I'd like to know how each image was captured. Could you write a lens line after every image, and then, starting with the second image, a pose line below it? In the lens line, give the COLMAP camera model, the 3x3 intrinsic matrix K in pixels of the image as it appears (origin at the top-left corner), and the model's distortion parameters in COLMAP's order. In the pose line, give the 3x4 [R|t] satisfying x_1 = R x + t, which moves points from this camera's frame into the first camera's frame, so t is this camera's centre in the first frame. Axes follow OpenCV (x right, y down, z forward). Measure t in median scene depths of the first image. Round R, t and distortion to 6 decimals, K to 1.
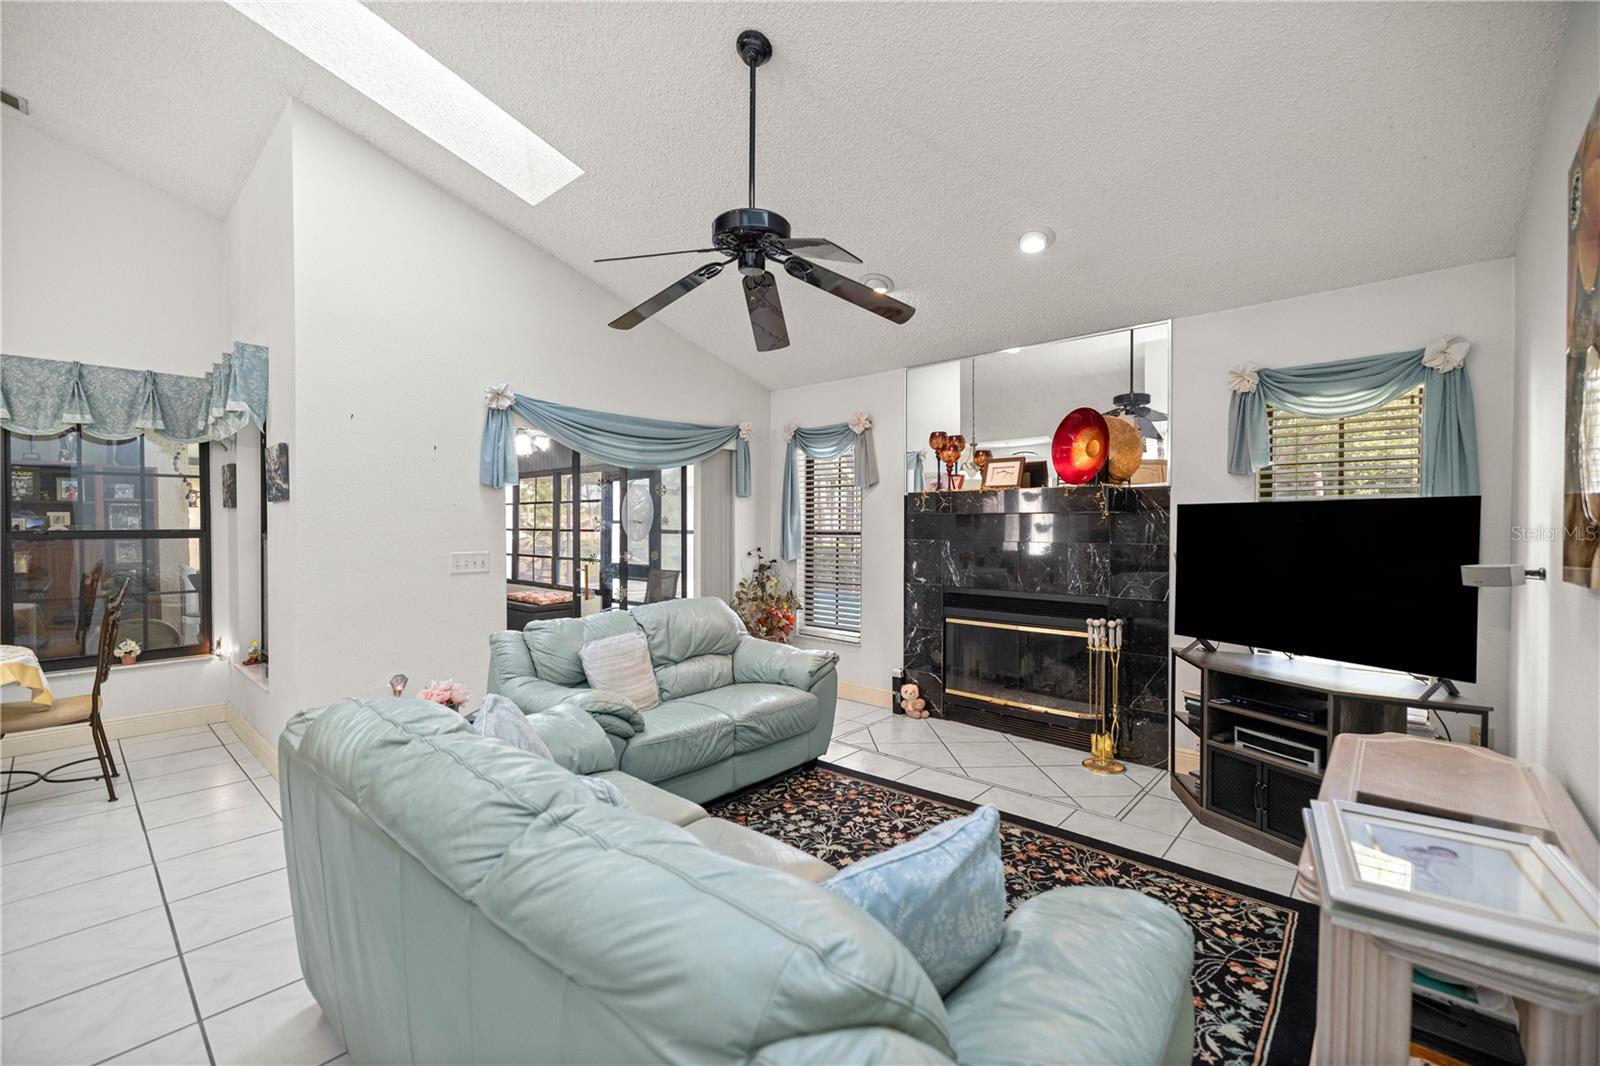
lens RADIAL K [[674.6, 0, 791.7], [0, 674.6, 527.6], [0, 0, 1]] dist [0.002808, 0.000154]
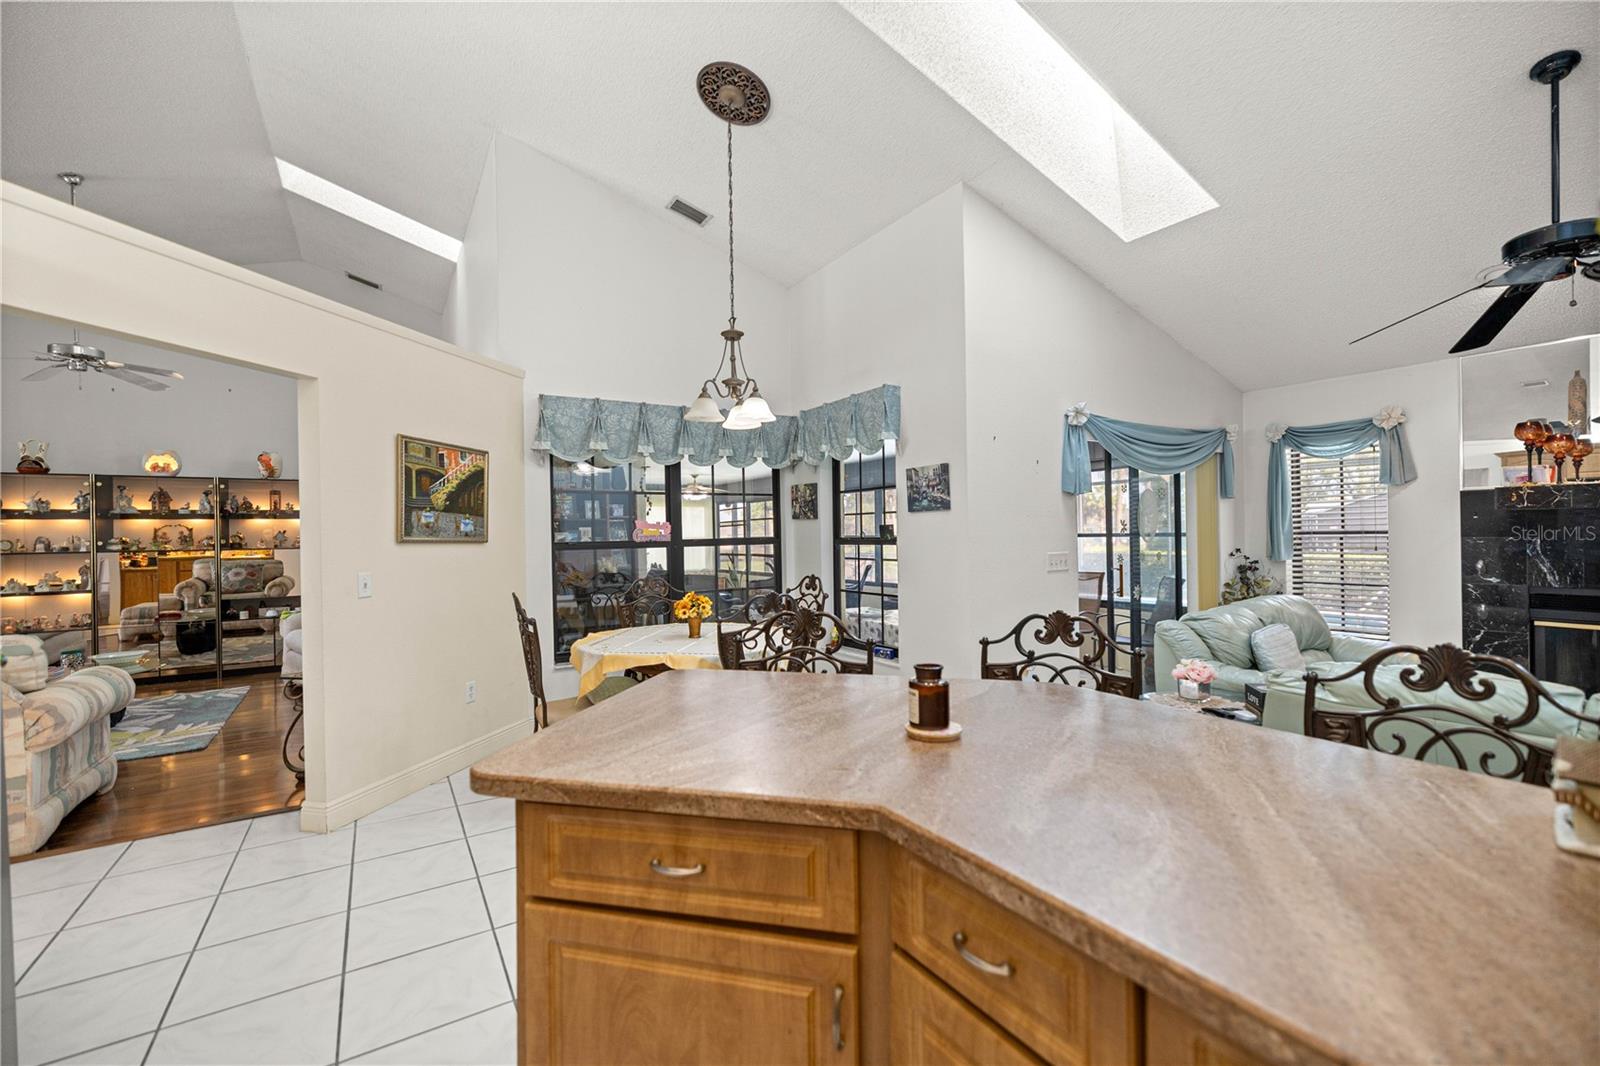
lens RADIAL K [[674.6, 0, 796.5], [0, 674.6, 540.5], [0, 0, 1]] dist [0.002808, 0.000154]
pose [[0.956408, -0.012165, -0.291779, -0.451108], [0.013477, 0.999906, 0.002488, 0.006625], [0.291722, -0.006311, 0.956482, -0.181810]]
